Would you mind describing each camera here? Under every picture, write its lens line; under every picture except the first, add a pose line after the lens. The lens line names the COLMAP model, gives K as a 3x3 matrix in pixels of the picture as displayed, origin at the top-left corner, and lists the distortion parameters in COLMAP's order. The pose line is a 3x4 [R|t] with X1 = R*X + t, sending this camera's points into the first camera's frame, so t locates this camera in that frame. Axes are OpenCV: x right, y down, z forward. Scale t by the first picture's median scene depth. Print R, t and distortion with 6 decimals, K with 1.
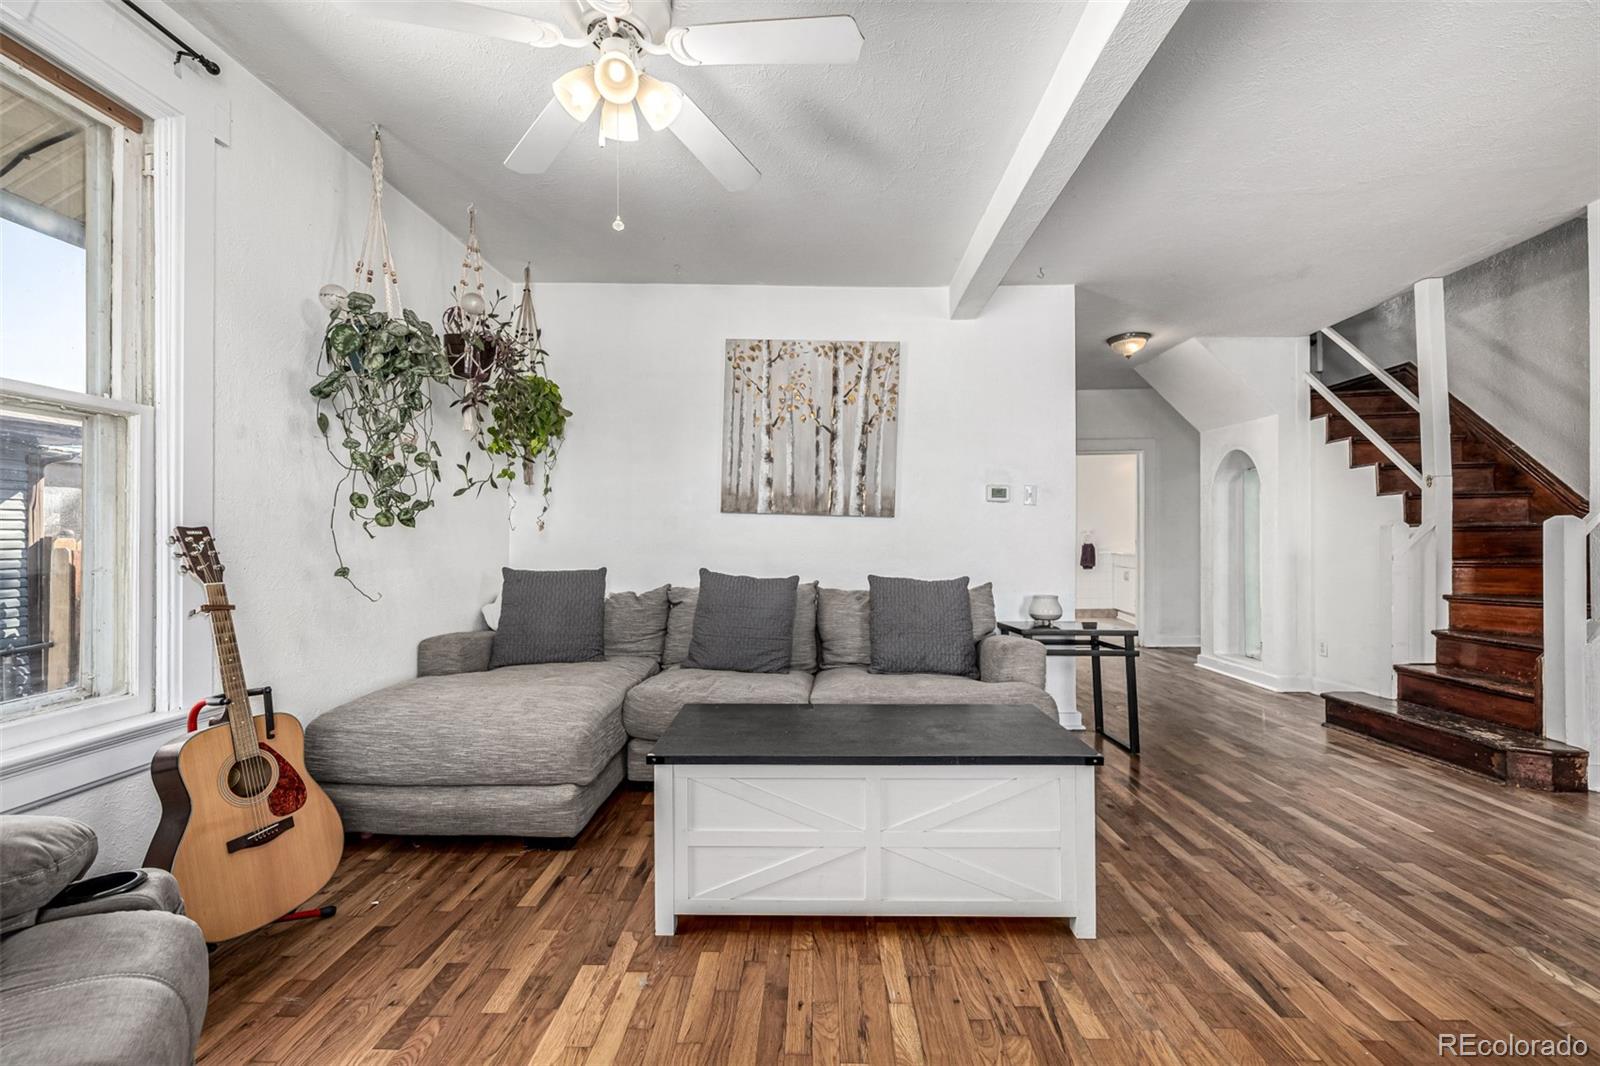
lens RADIAL K [[682.0, 0, 793.2], [0, 682.0, 534.1], [0, 0, 1]] dist [0.001955, 0.000123]
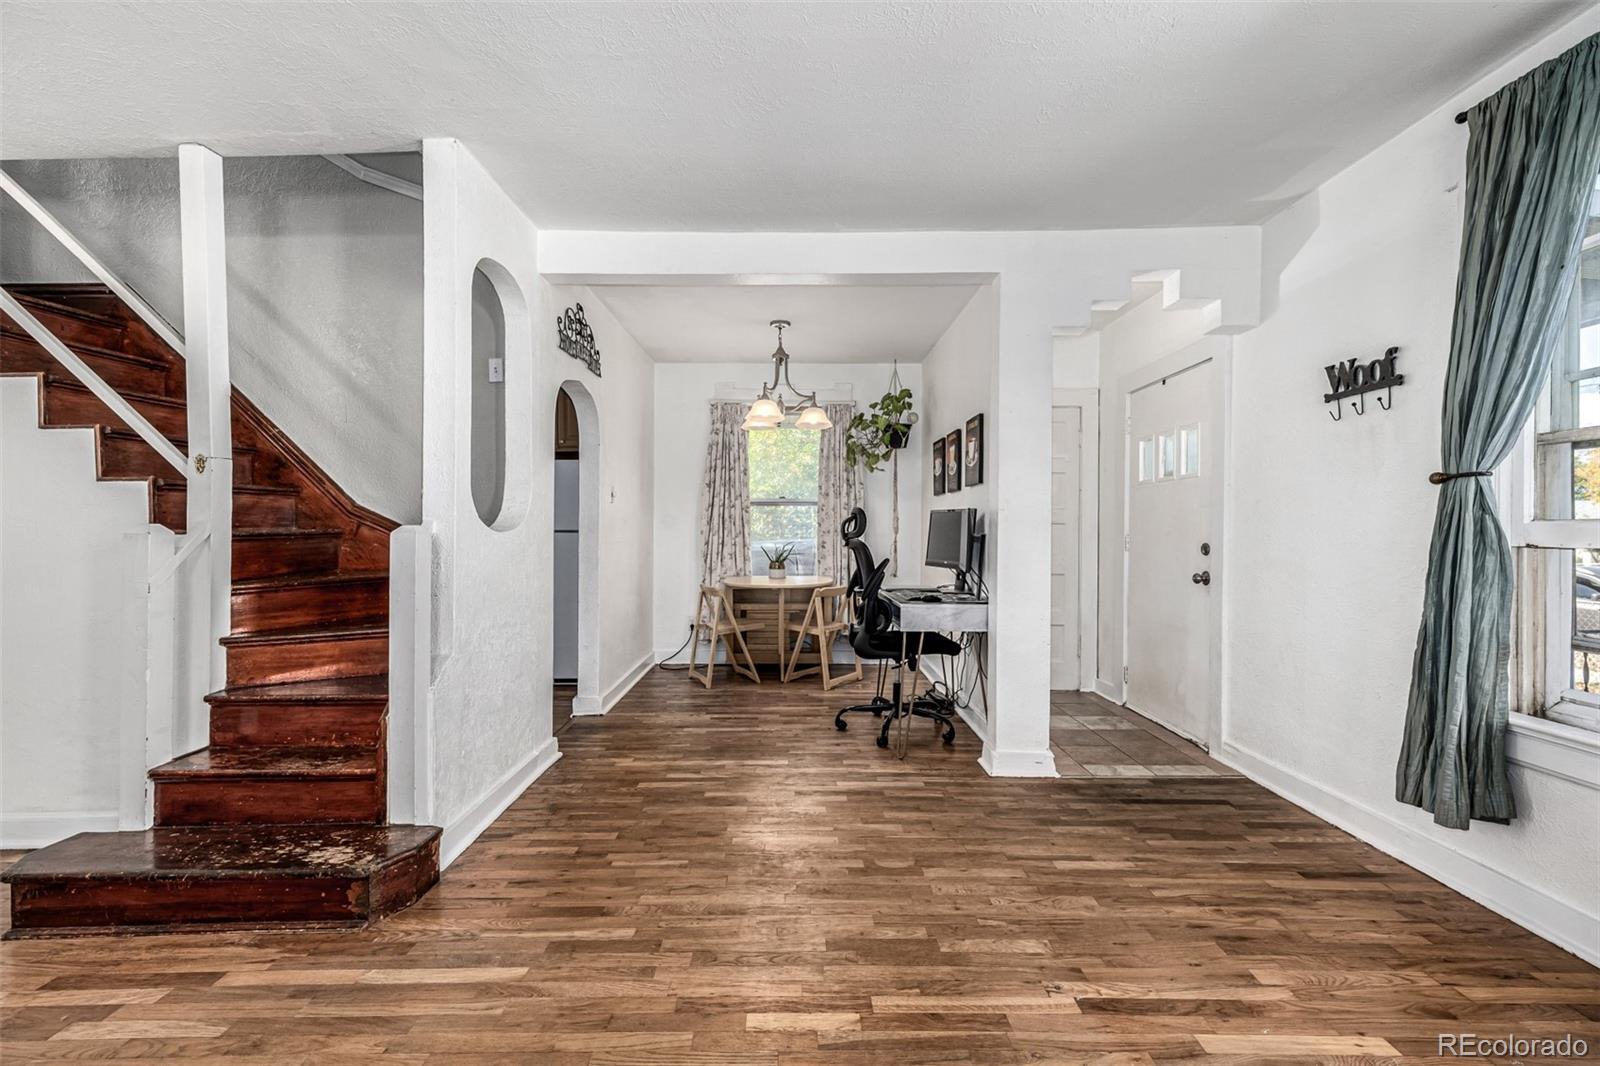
lens RADIAL K [[682.0, 0, 803.6], [0, 682.0, 530.1], [0, 0, 1]] dist [0.001955, 0.000123]
pose [[-0.035134, 0.004554, 0.999372, 0.265009], [-0.008449, 0.999953, -0.004853, -0.016631], [-0.999347, -0.008614, -0.035094, 0.448282]]
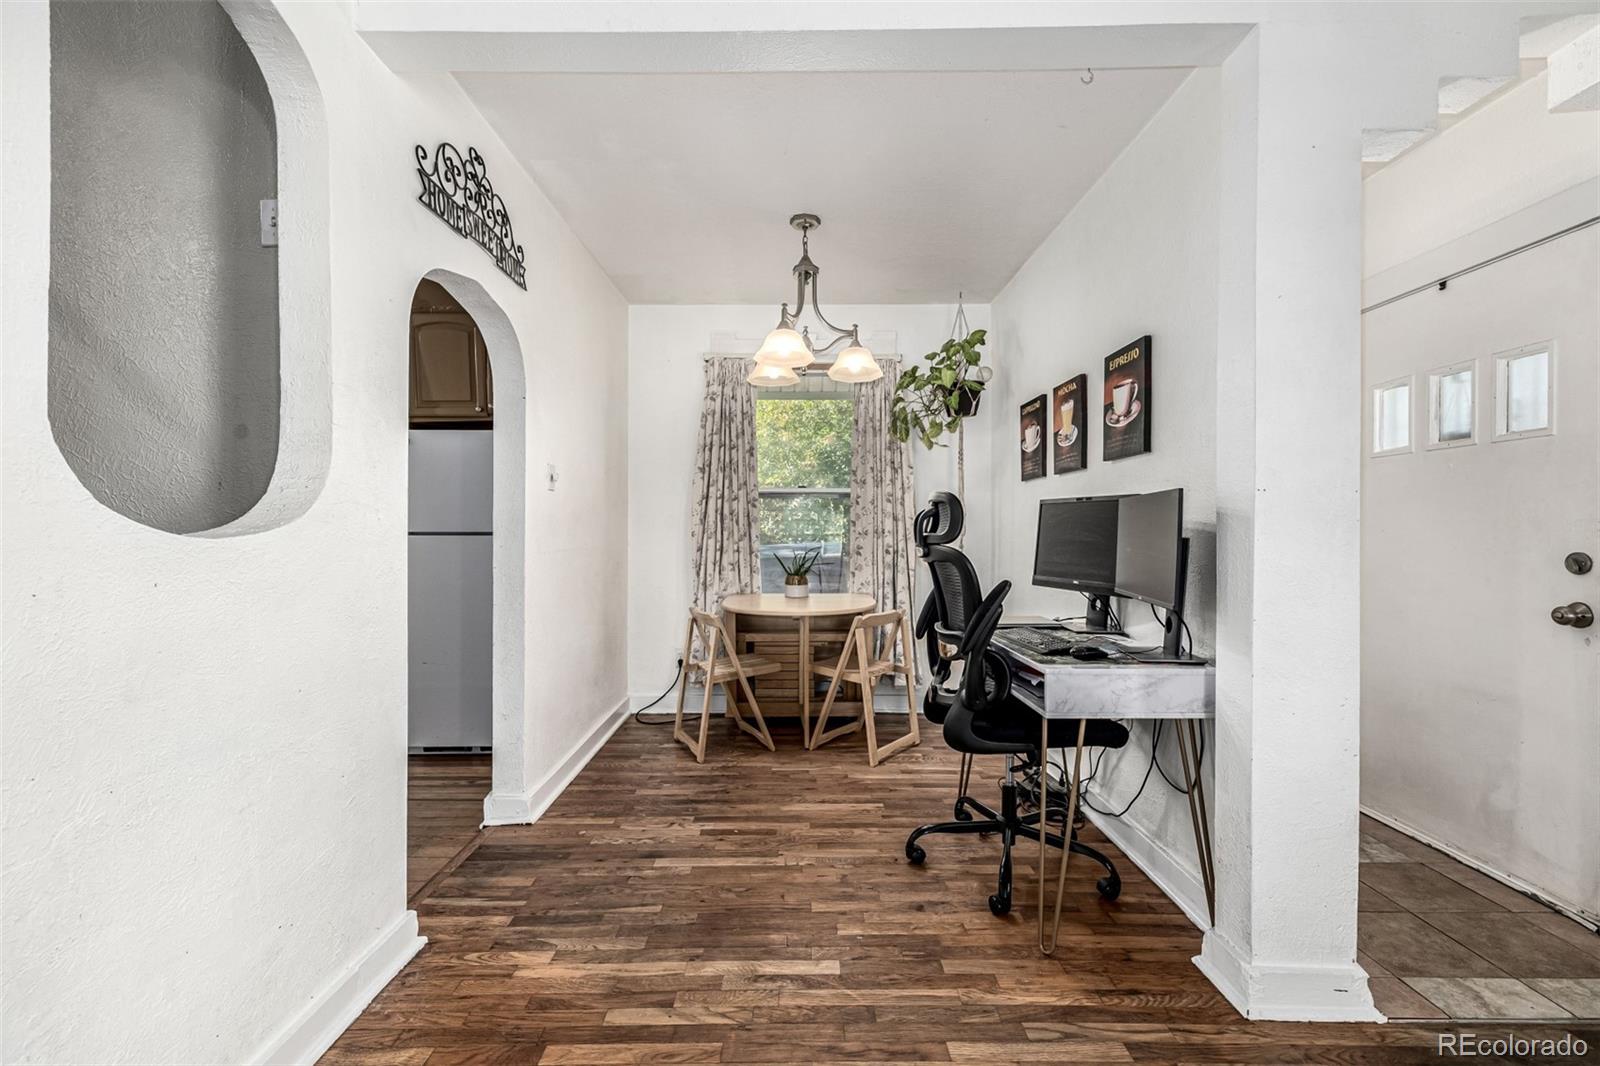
lens RADIAL K [[682.0, 0, 789.2], [0, 682.0, 530.4], [0, 0, 1]] dist [0.001955, 0.000123]
pose [[-0.011240, 0.004608, 0.999926, 0.656803], [-0.005596, 0.999973, -0.004672, -0.018852], [-0.999921, -0.005648, -0.011214, 0.475296]]
